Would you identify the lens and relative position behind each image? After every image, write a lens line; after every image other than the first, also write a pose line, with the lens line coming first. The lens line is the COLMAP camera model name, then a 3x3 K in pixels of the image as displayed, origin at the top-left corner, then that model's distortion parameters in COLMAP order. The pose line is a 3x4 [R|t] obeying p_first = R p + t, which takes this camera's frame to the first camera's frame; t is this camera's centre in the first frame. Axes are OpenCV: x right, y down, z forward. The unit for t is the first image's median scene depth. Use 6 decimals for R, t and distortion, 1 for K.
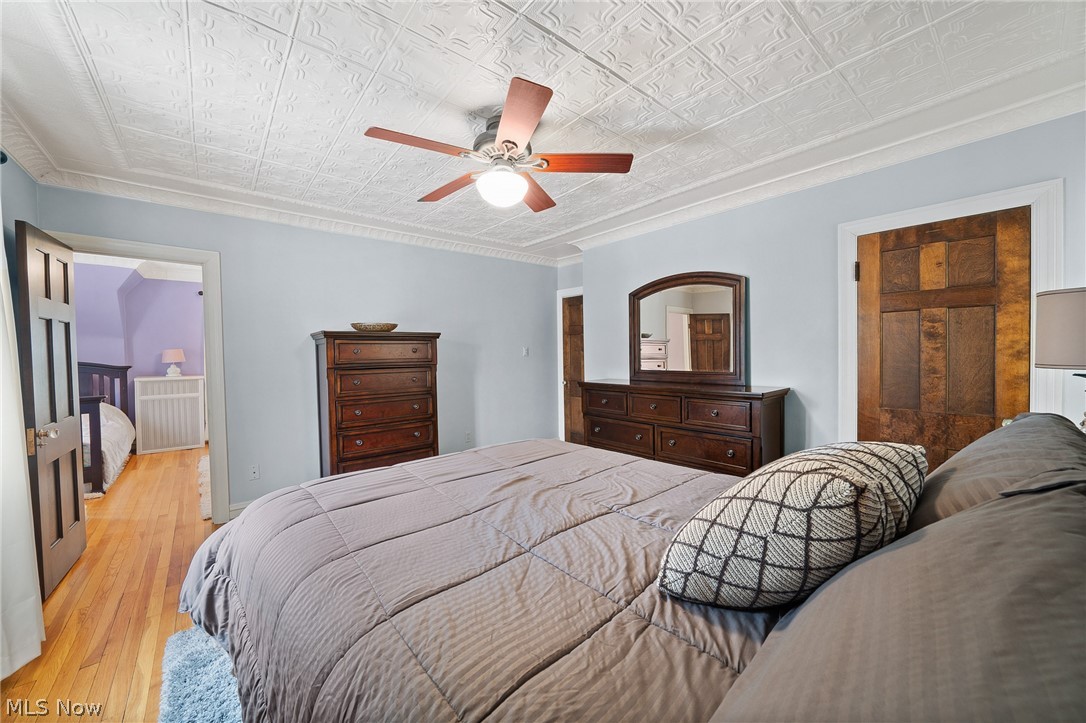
lens RADIAL K [[399.3, 0, 544.0], [0, 399.3, 361.1], [0, 0, 1]] dist [0.000230, 0.000012]
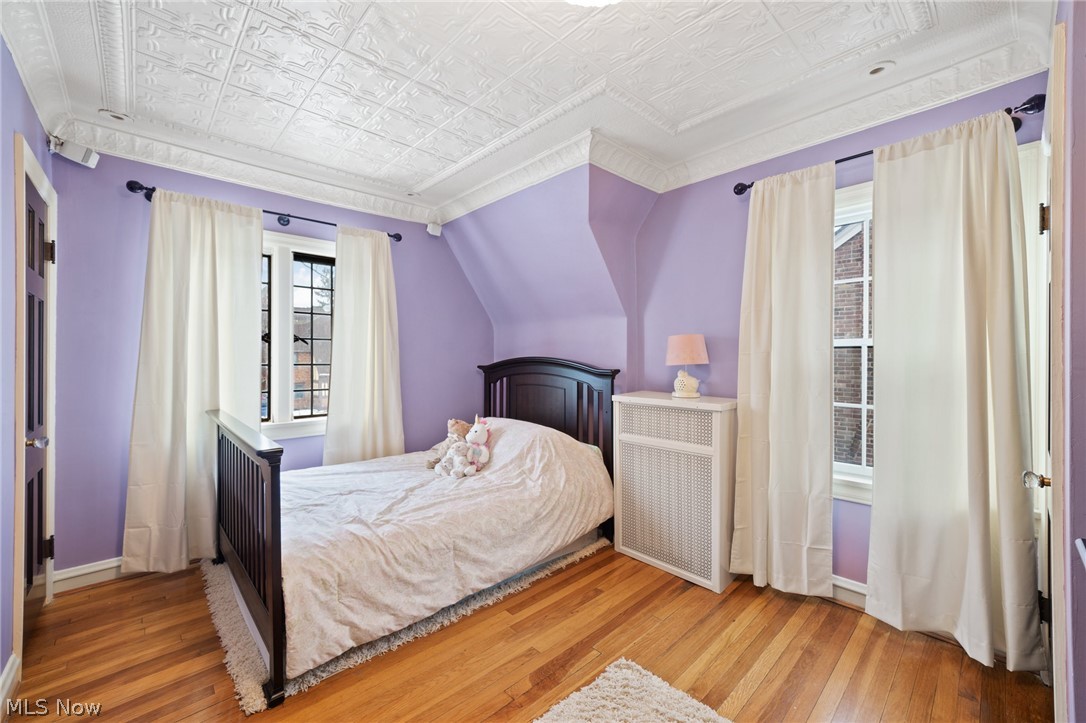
lens RADIAL K [[431.0, 0, 543.8], [0, 431.0, 356.7], [0, 0, 1]] dist [-0.000096, -0.000001]
pose [[0.059376, 0.016560, -0.998098, -0.469563], [-0.021339, 0.999655, 0.015317, -0.010229], [0.998008, 0.020388, 0.059709, 0.826122]]
